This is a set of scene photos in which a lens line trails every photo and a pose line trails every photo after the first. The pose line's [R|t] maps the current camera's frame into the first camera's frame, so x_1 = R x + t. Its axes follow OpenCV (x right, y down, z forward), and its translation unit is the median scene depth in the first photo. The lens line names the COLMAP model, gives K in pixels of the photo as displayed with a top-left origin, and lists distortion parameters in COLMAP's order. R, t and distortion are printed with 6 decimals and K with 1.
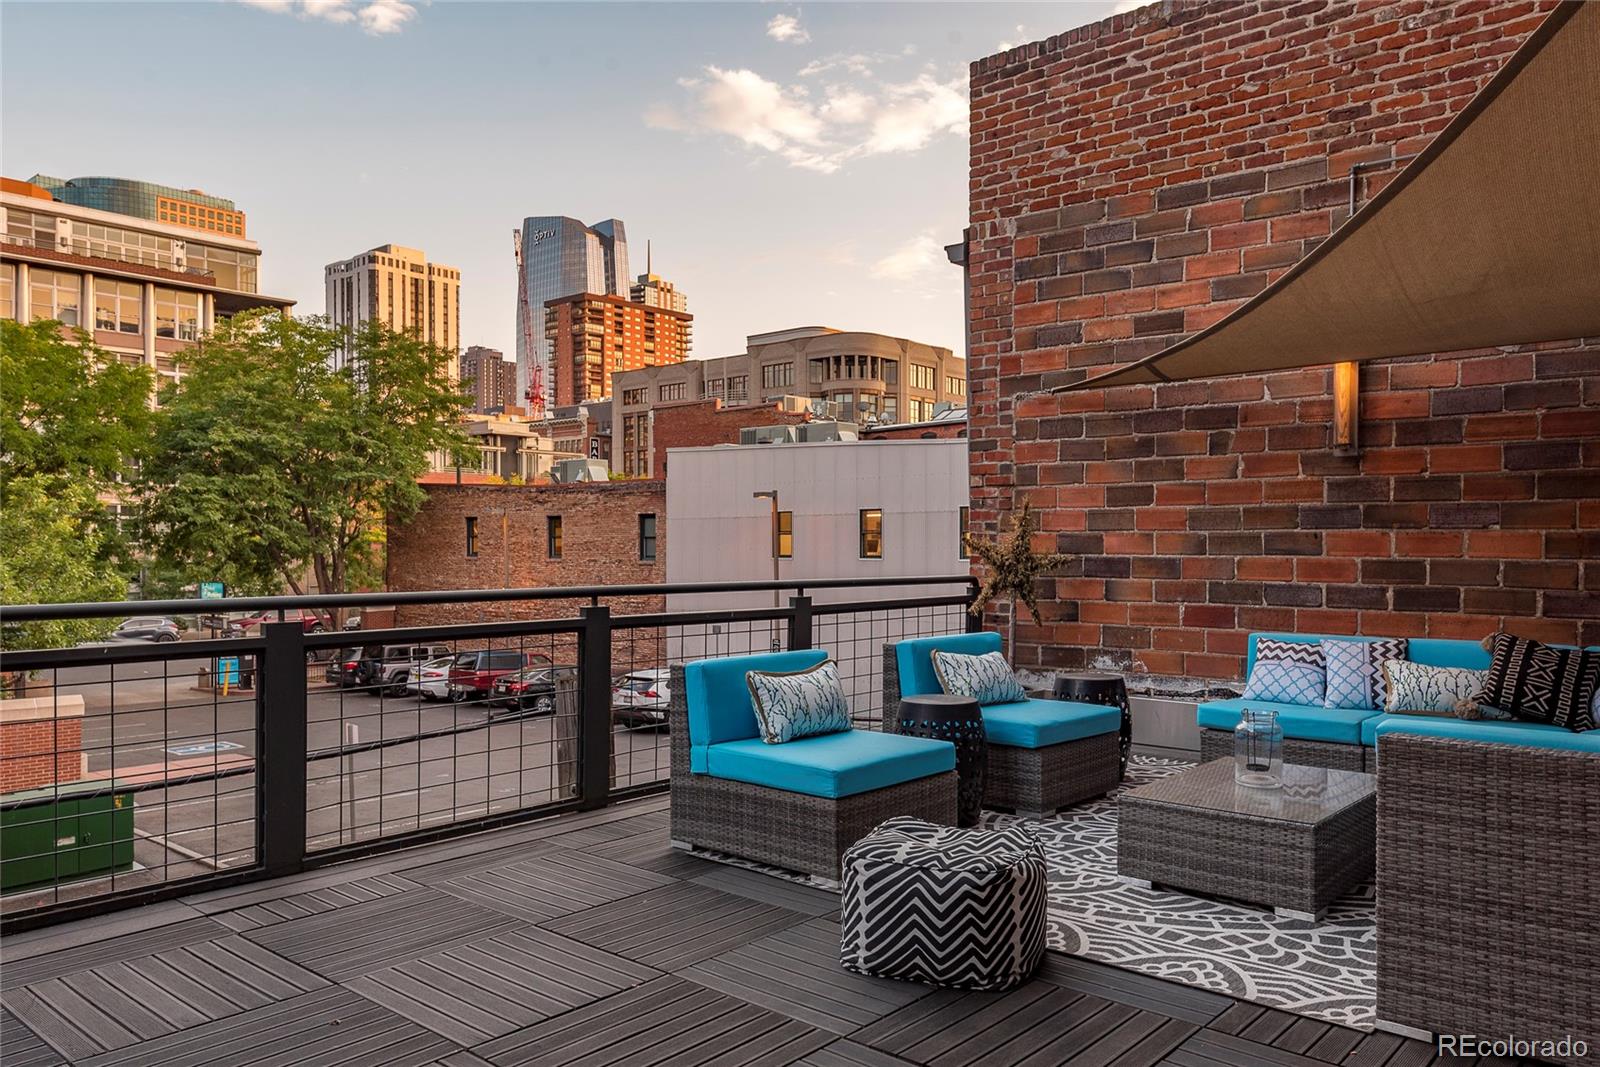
lens RADIAL K [[1136.9, 0, 801.8], [0, 1136.9, 545.3], [0, 0, 1]] dist [0.022080, -0.007372]
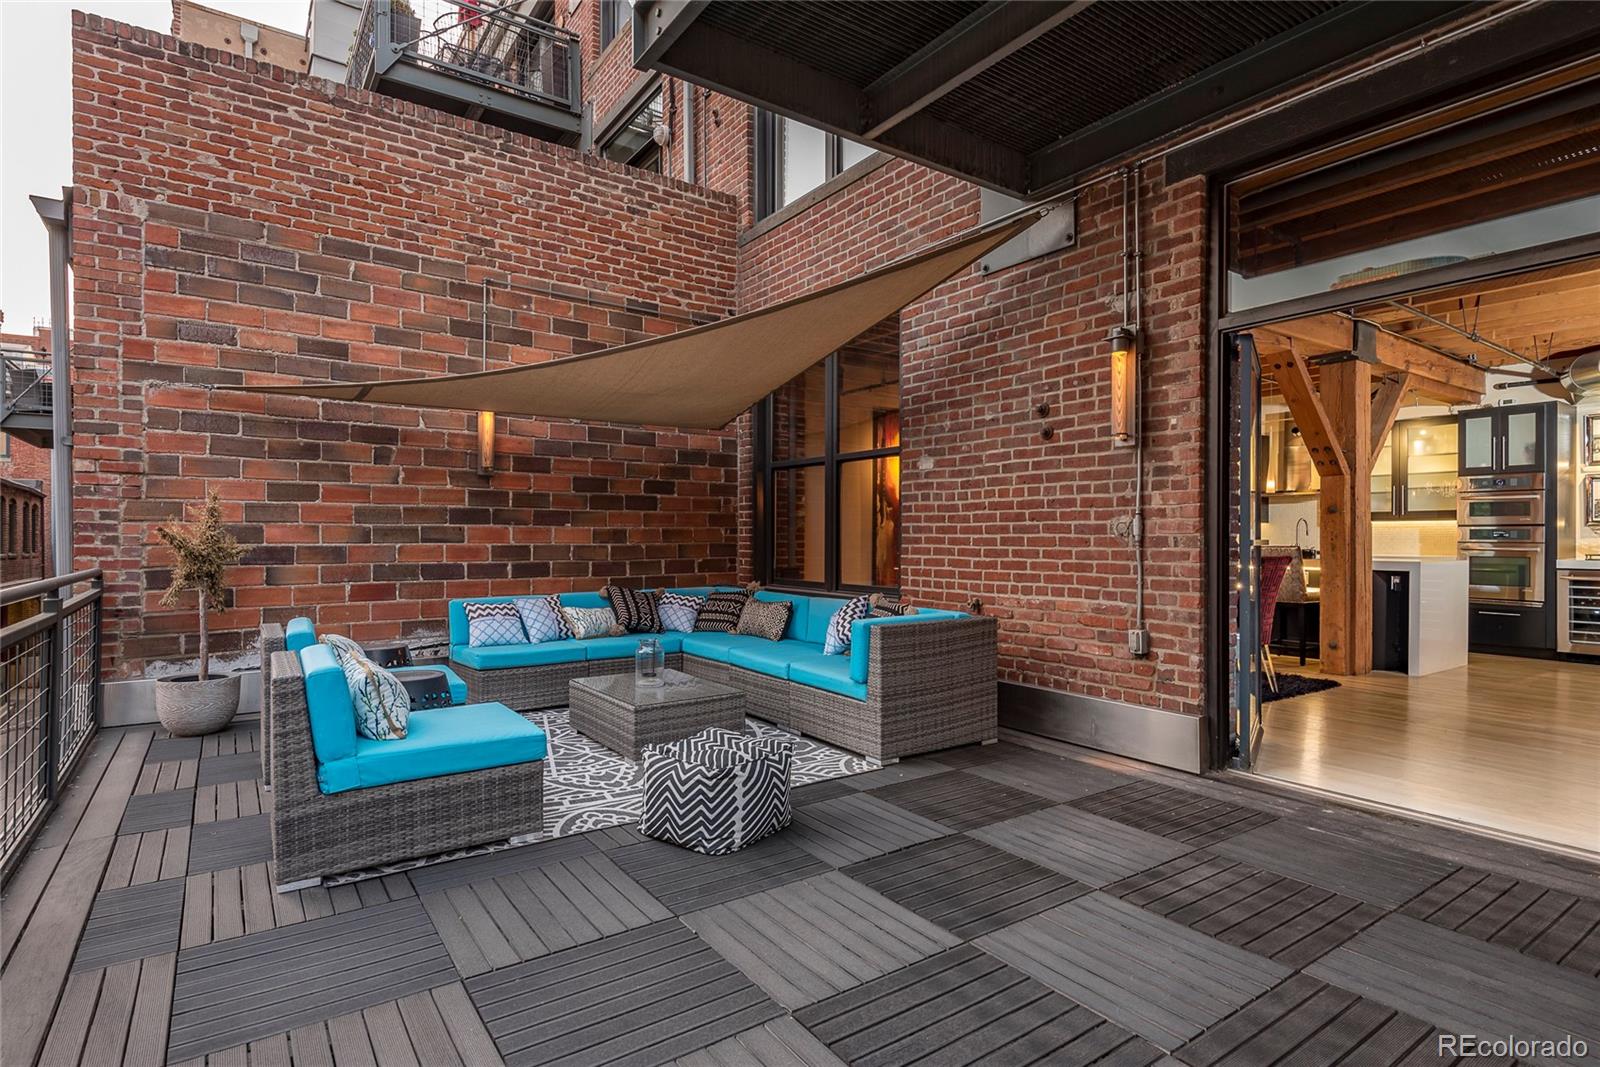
lens RADIAL K [[825.2, 0, 796.7], [0, 825.2, 537.5], [0, 0, 1]] dist [-0.001230, -0.003516]
pose [[0.232315, -0.001520, 0.972639, -0.426471], [-0.001262, 0.999997, 0.001864, -0.000181], [-0.972640, -0.001660, 0.232313, 0.336835]]
